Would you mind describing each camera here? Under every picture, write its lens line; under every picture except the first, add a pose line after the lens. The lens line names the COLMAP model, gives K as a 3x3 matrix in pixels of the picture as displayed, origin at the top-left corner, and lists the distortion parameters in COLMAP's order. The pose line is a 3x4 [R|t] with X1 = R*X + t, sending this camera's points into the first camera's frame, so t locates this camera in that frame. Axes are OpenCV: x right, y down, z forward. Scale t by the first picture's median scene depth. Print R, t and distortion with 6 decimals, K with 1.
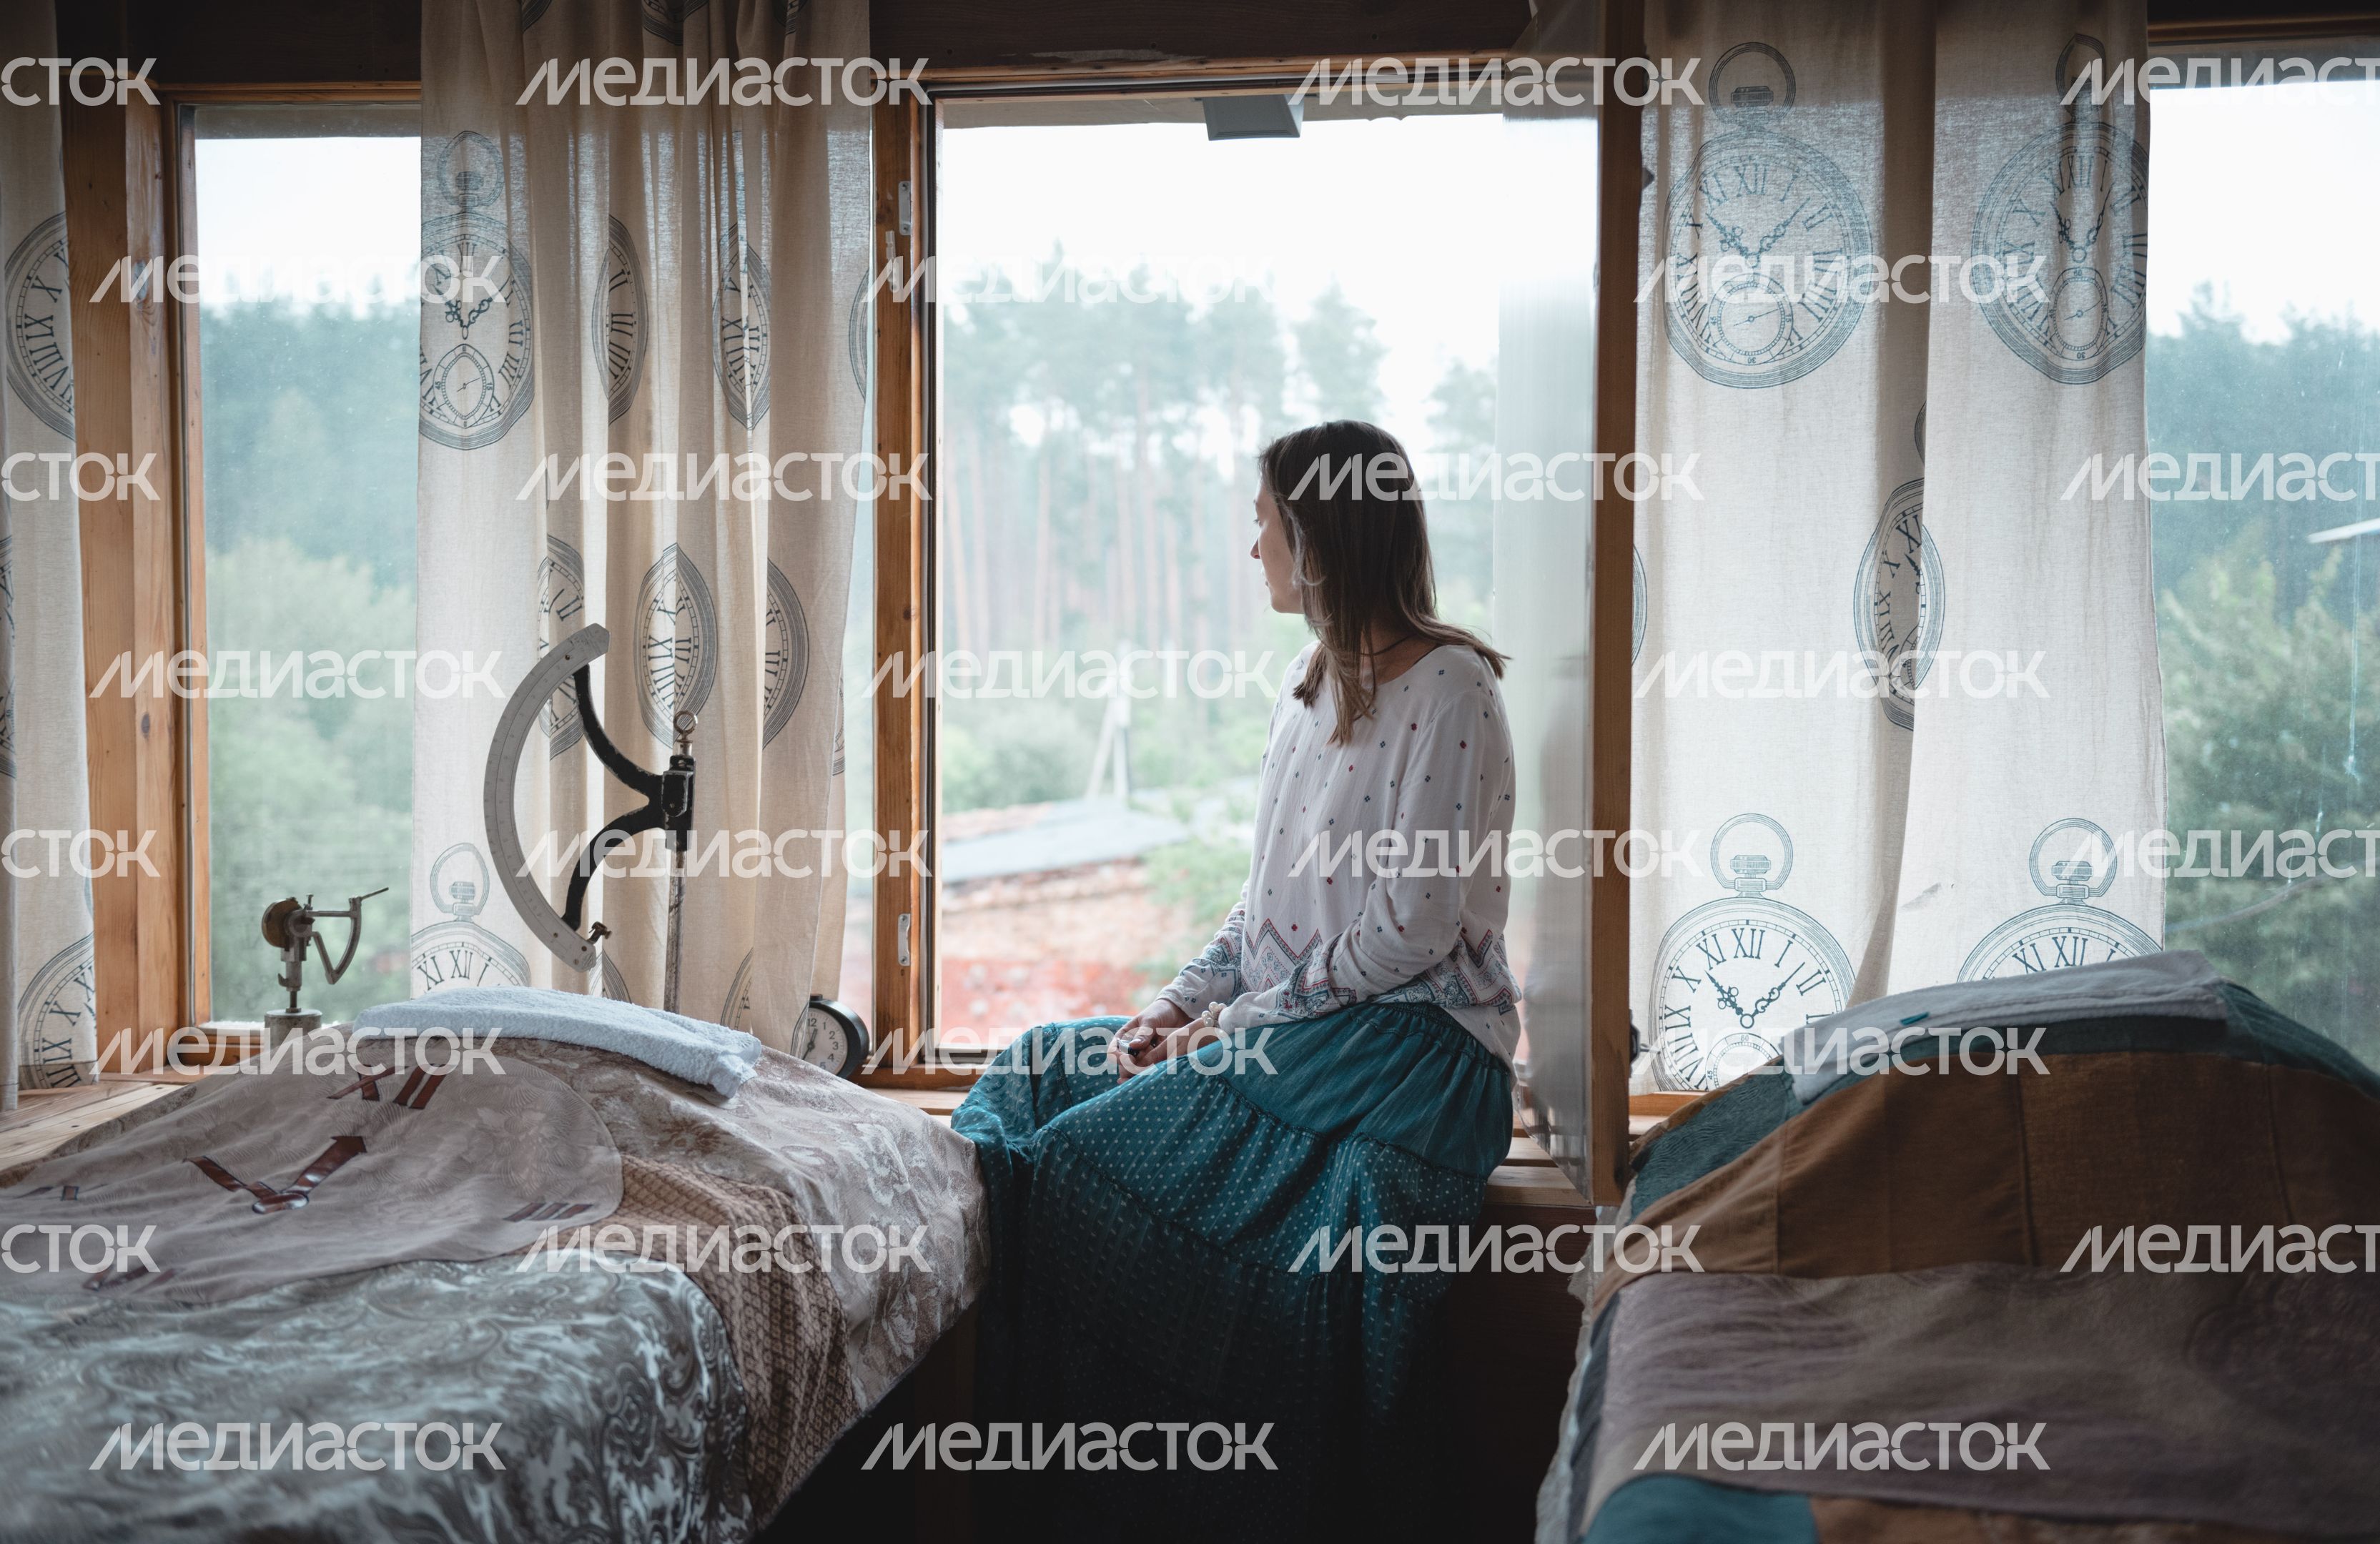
lens RADIAL K [[3036.5, 0, 1188.2], [0, 3036.5, 790.1], [0, 0, 1]] dist [0.130039, 0.000000]
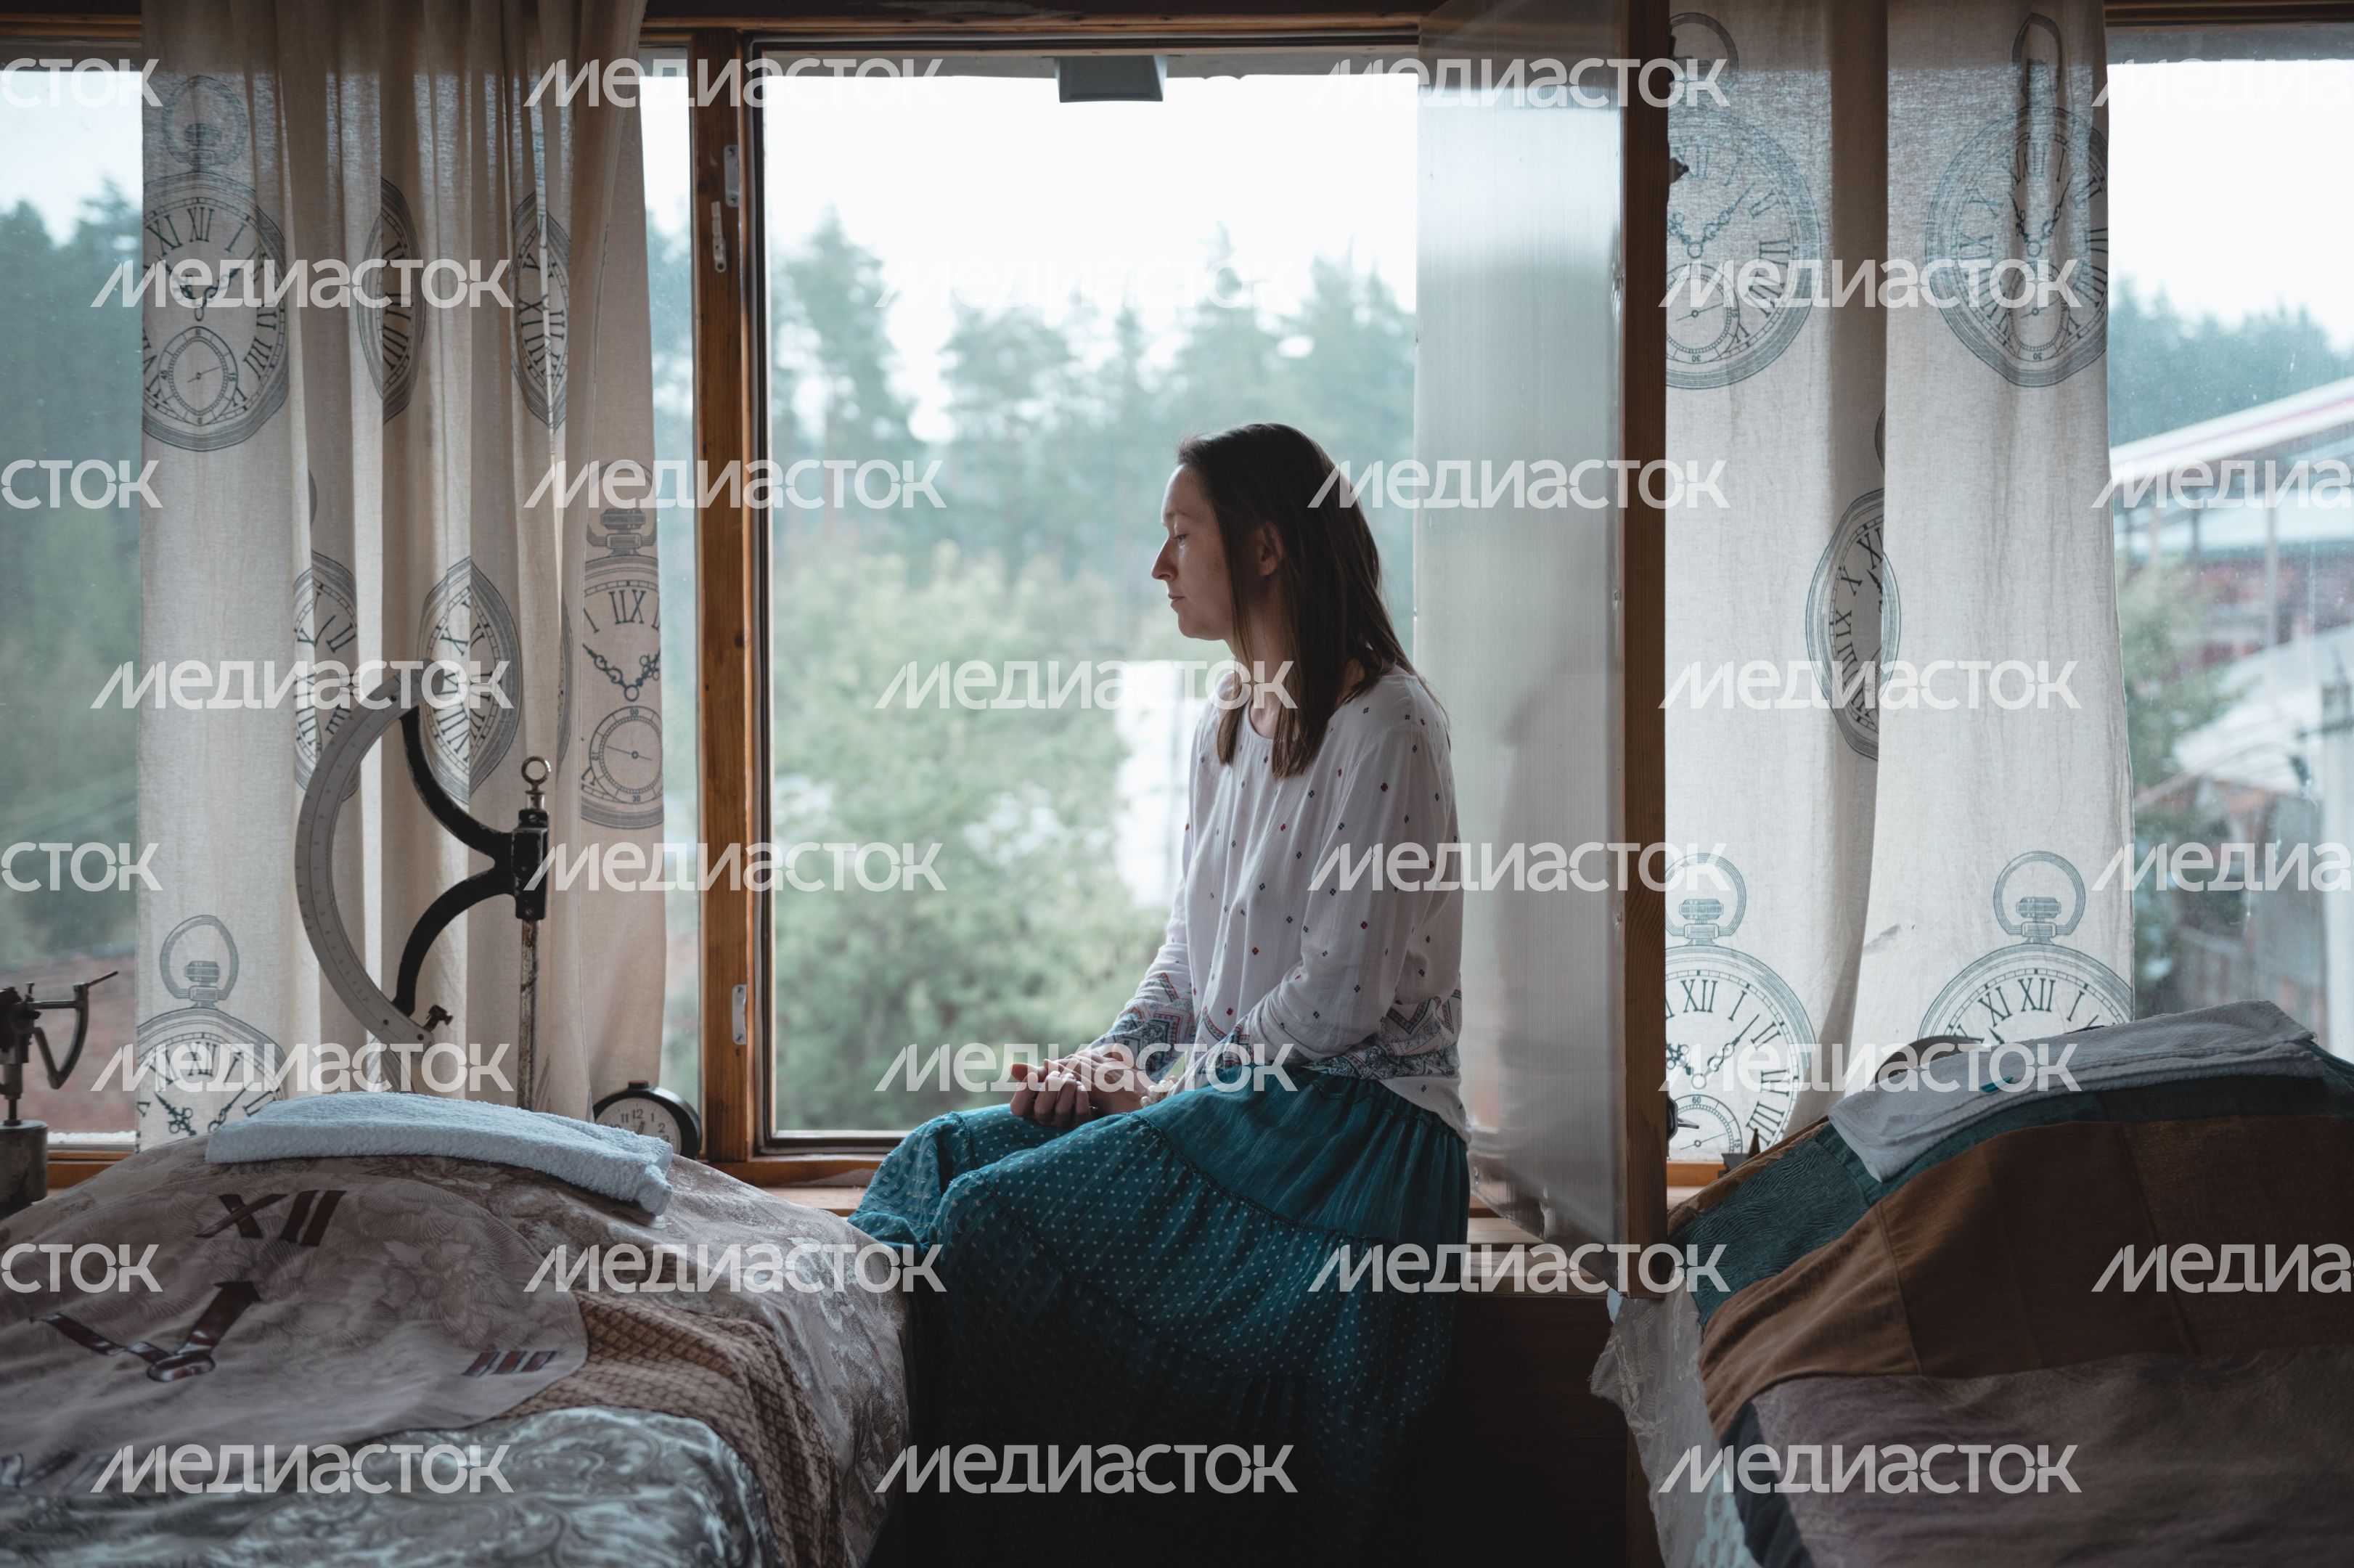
lens RADIAL K [[3426.1, 0, 1178.7], [0, 3426.1, 765.2], [0, 0, 1]] dist [0.143433, 0.000000]
pose [[0.985317, -0.016194, 0.169964, -0.147623], [0.016966, 0.999851, -0.003090, -0.018484], [-0.169889, 0.005929, 0.985445, 0.010406]]
